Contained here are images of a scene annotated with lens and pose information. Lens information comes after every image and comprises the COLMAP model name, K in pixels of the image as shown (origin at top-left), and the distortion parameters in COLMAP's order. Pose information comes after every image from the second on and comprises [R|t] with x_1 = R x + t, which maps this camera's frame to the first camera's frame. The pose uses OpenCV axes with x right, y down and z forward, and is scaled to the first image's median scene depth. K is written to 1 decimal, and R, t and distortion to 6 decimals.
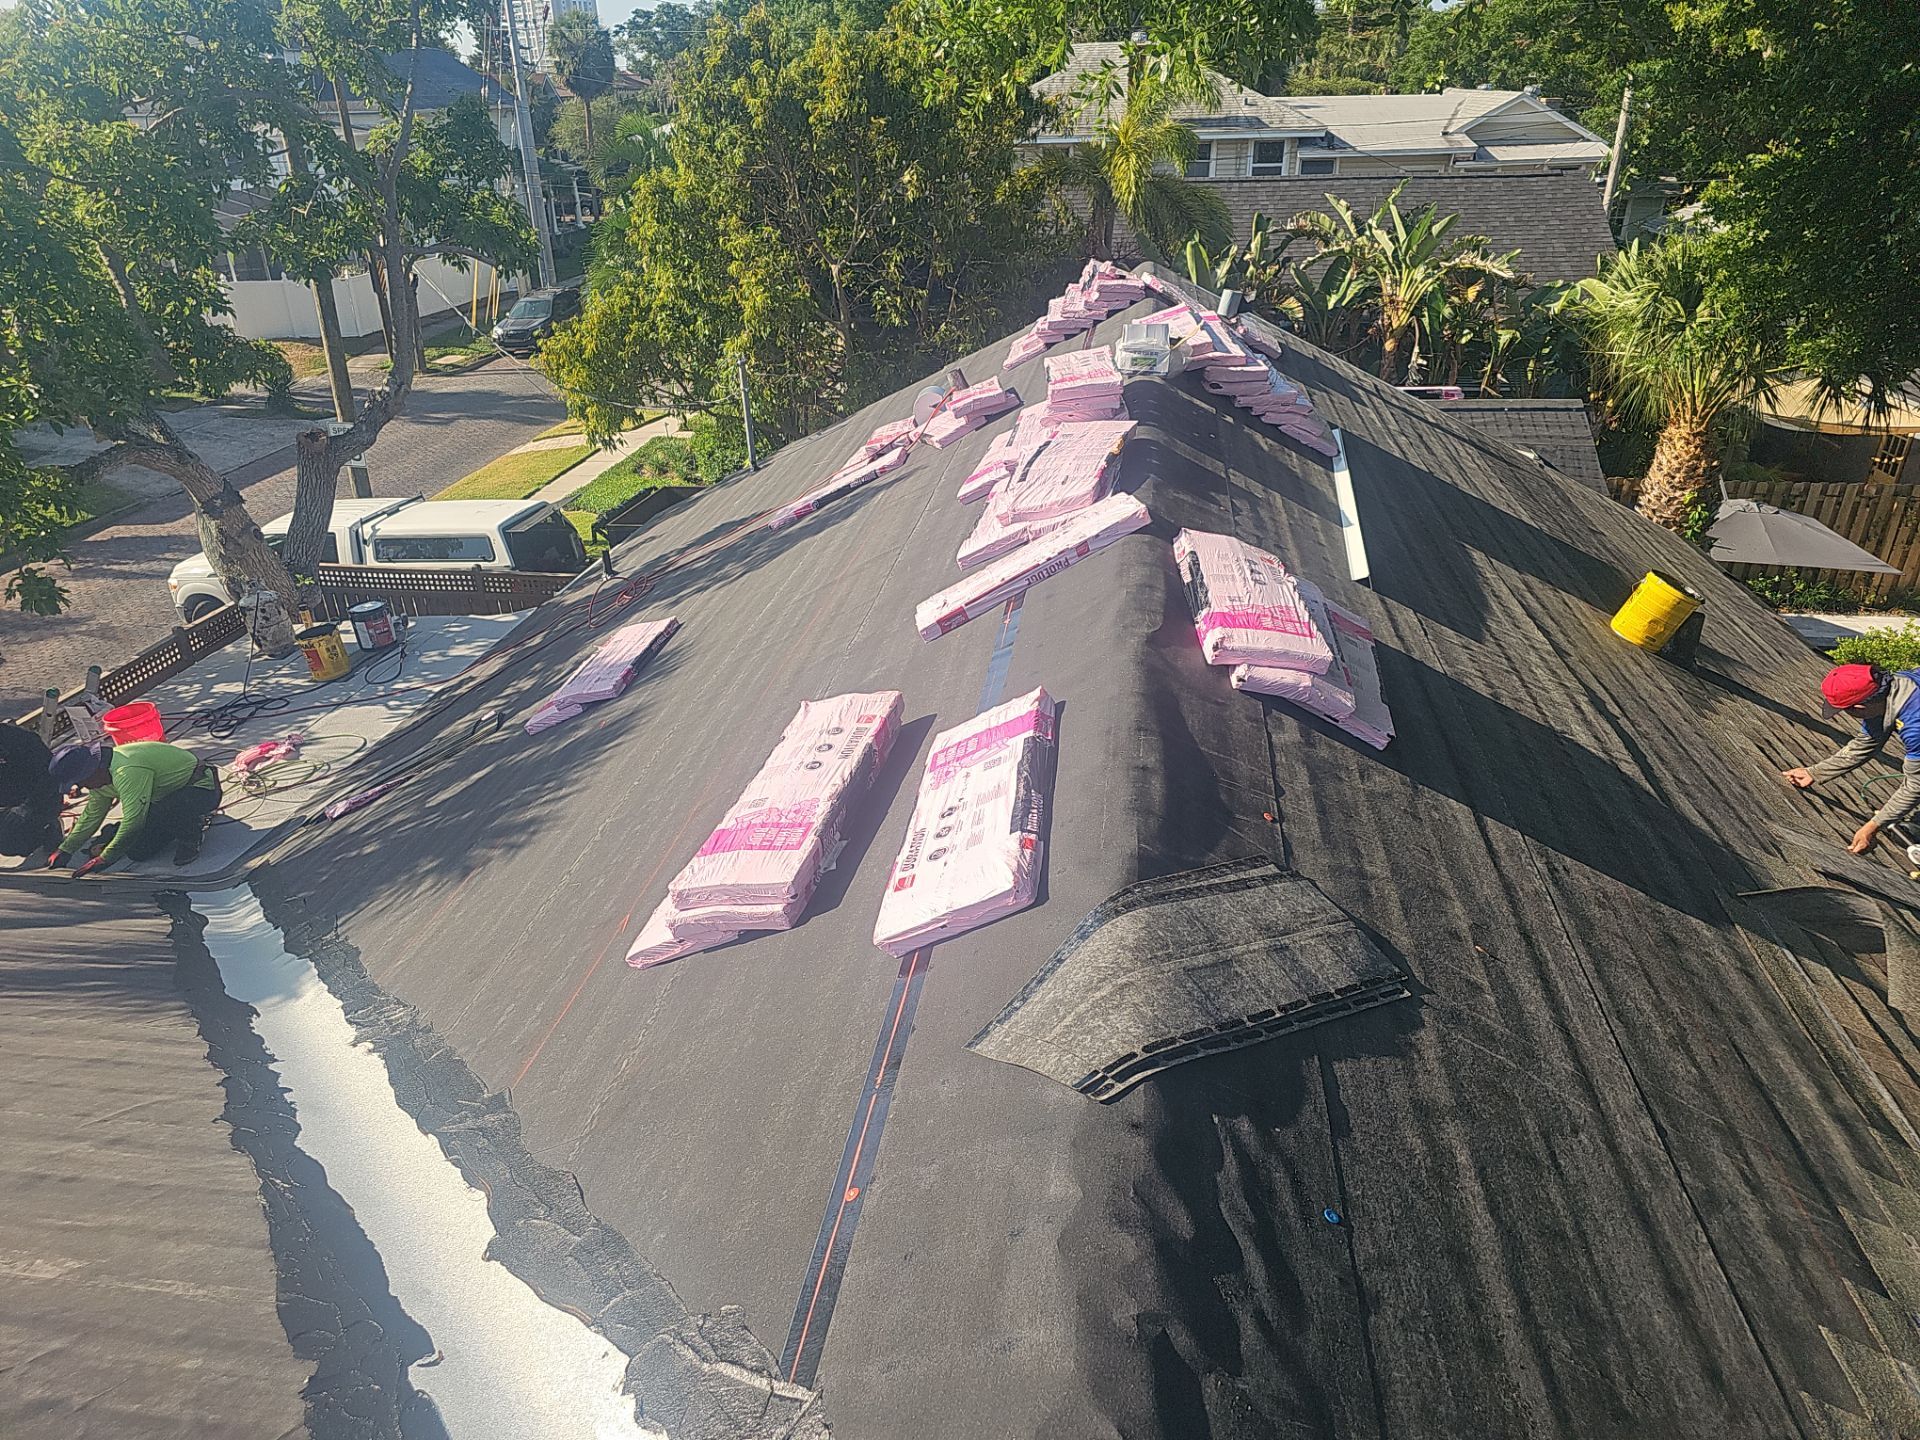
lens RADIAL K [[1293.6, 0, 993.6], [0, 1293.6, 723.6], [0, 0, 1]] dist [0.037291, -0.033382]
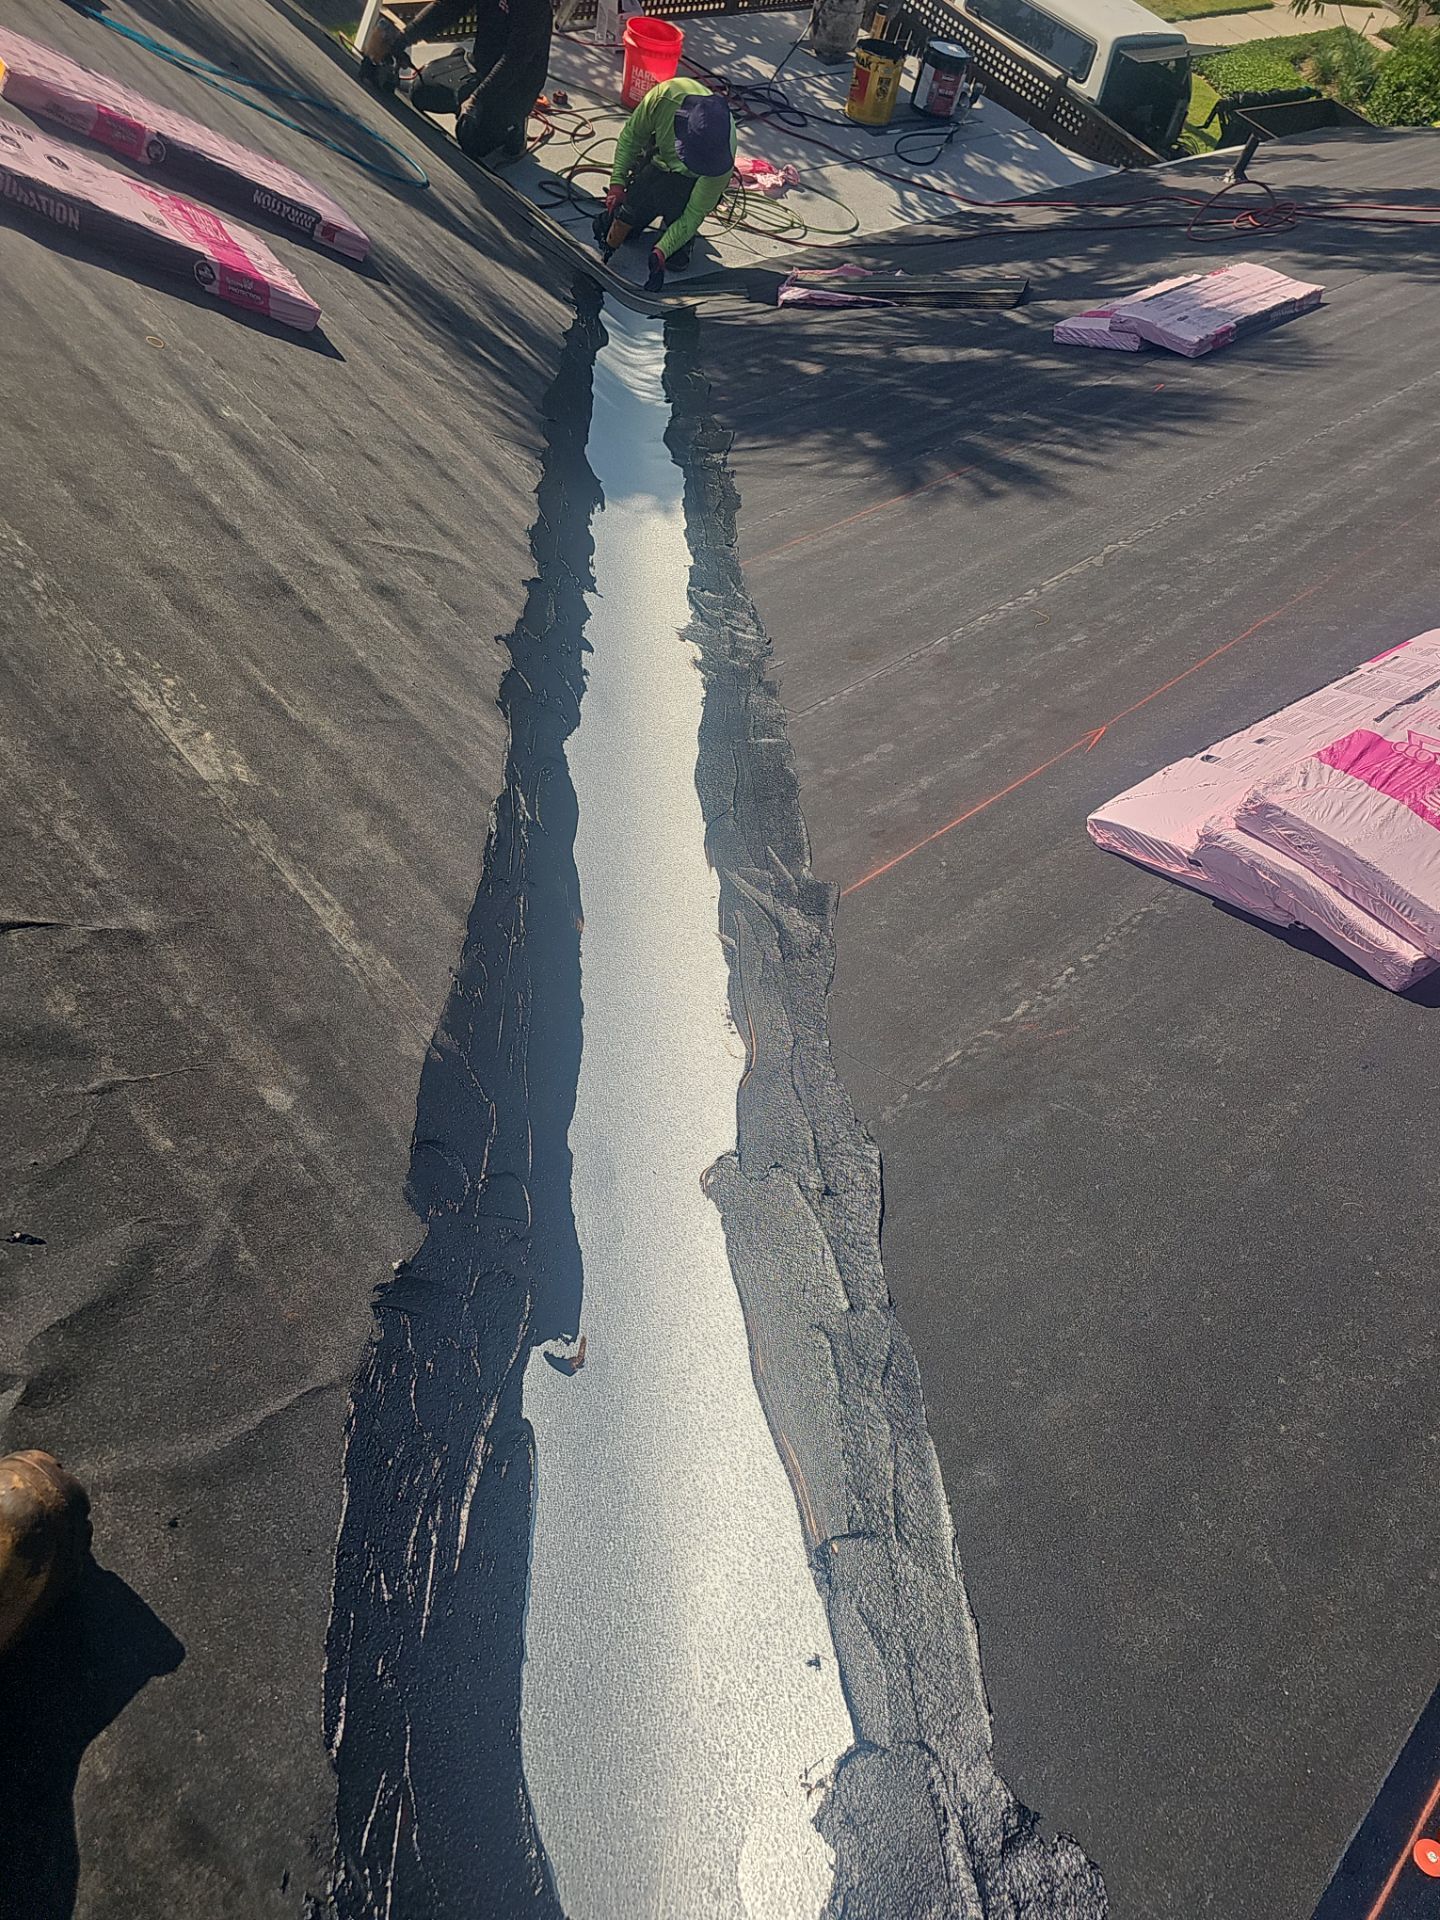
lens RADIAL K [[1293.6, 0, 720.0], [0, 1293.6, 960.0], [0, 0, 1]] dist [0.037291, -0.033382]
pose [[0.745068, 0.641875, -0.181304, -0.140594], [-0.514834, 0.726265, 0.455505, 0.023130], [0.424051, -0.246040, 0.871576, 0.206982]]
